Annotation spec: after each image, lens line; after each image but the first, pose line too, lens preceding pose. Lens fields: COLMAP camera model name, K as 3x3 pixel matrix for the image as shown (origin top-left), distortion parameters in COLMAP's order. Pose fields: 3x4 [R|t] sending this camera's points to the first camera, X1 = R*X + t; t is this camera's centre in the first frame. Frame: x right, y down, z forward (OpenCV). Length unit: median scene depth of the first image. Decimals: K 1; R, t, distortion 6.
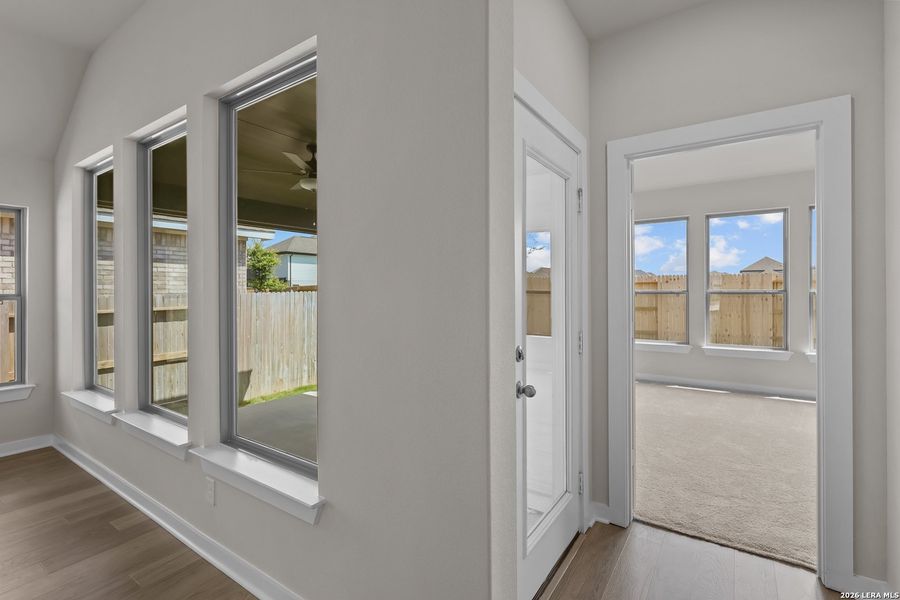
lens RADIAL K [[414.1, 0, 454.1], [0, 414.1, 296.0], [0, 0, 1]] dist [-0.001852, -0.000345]
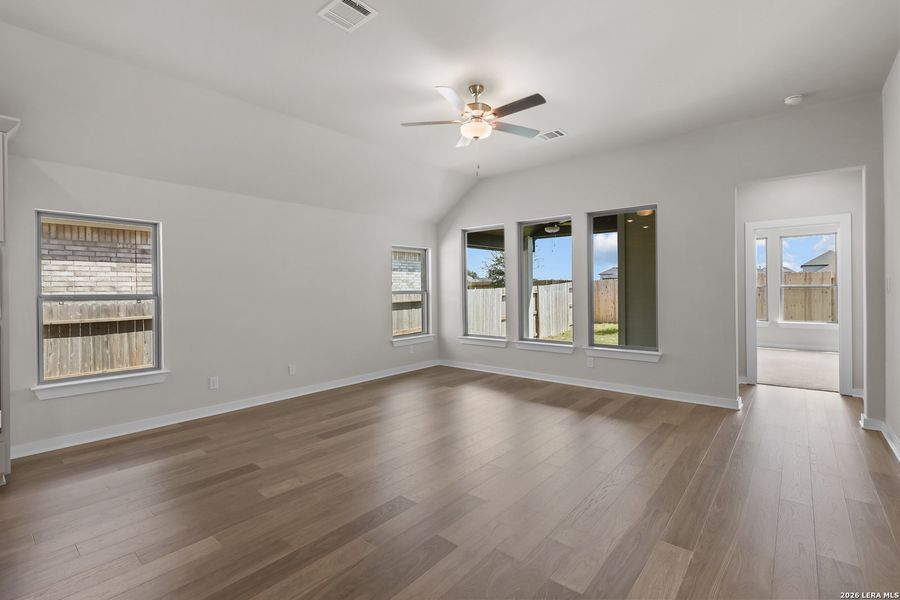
lens RADIAL K [[414.1, 0, 452.4], [0, 414.1, 293.1], [0, 0, 1]] dist [-0.001852, -0.000345]
pose [[0.995279, -0.008892, -0.096645, -0.337395], [0.008568, 0.999956, -0.003774, 0.008327], [0.096674, 0.002928, 0.995312, -0.478644]]
